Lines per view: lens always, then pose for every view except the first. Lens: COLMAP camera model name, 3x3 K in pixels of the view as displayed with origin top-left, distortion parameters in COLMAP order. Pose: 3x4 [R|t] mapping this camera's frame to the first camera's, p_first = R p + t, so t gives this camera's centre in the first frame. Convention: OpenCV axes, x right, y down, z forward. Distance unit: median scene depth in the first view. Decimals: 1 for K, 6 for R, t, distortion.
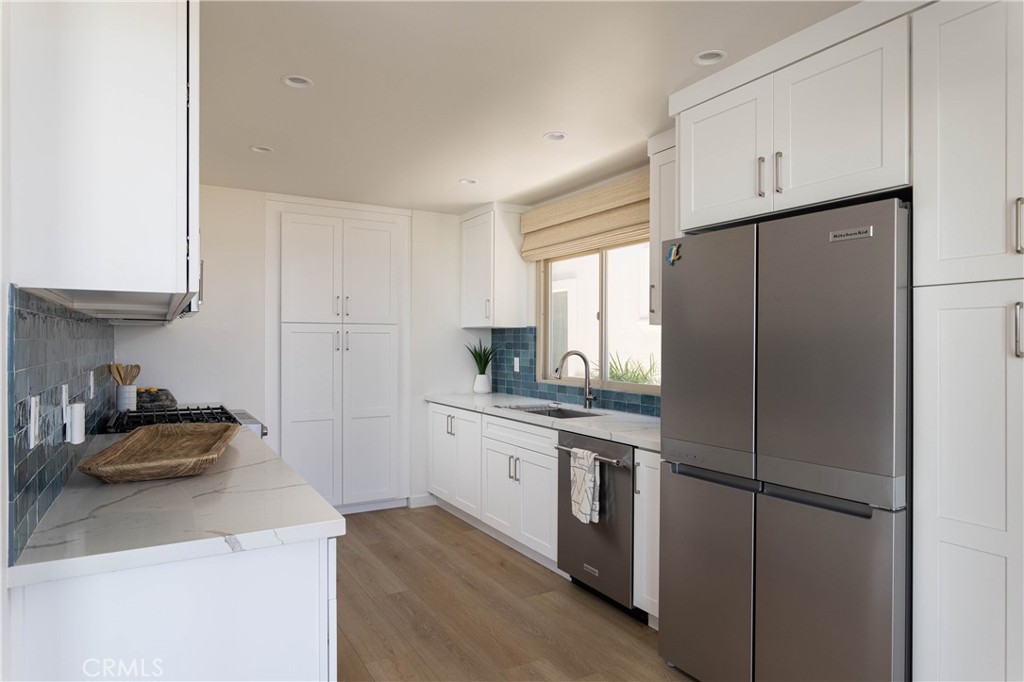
lens RADIAL K [[618.6, 0, 511.6], [0, 618.6, 340.7], [0, 0, 1]] dist [-0.010326, 0.000529]
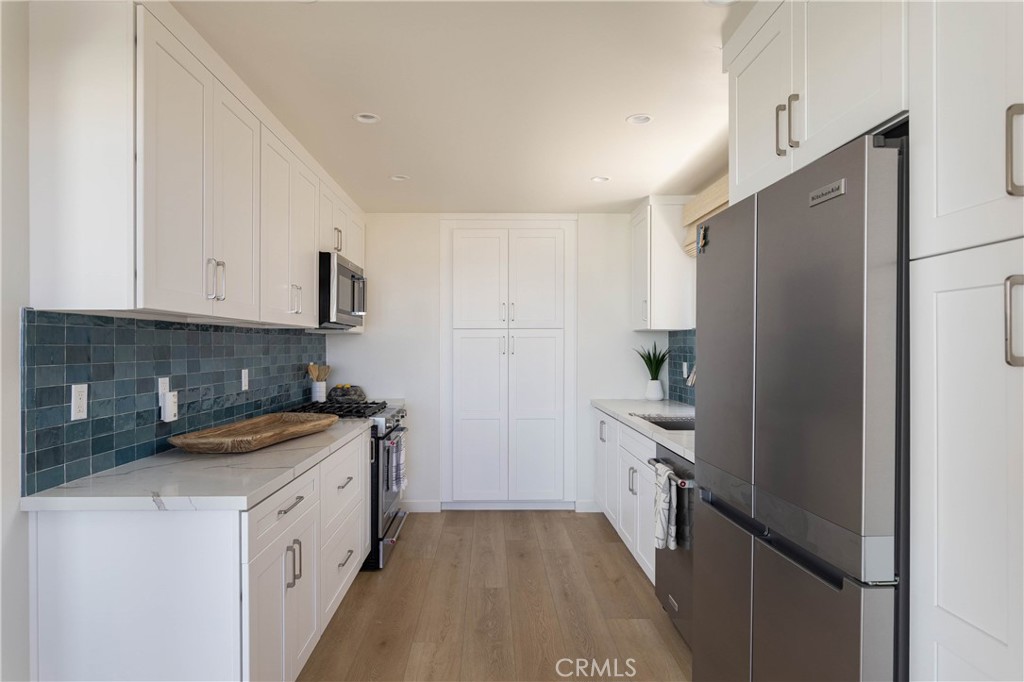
lens RADIAL K [[618.6, 0, 485.6], [0, 618.6, 345.7], [0, 0, 1]] dist [-0.010326, 0.000529]
pose [[0.863786, -0.005287, -0.503831, 0.310993], [0.005781, 0.999983, -0.000582, 0.002300], [0.503826, -0.002410, 0.863802, 0.093524]]
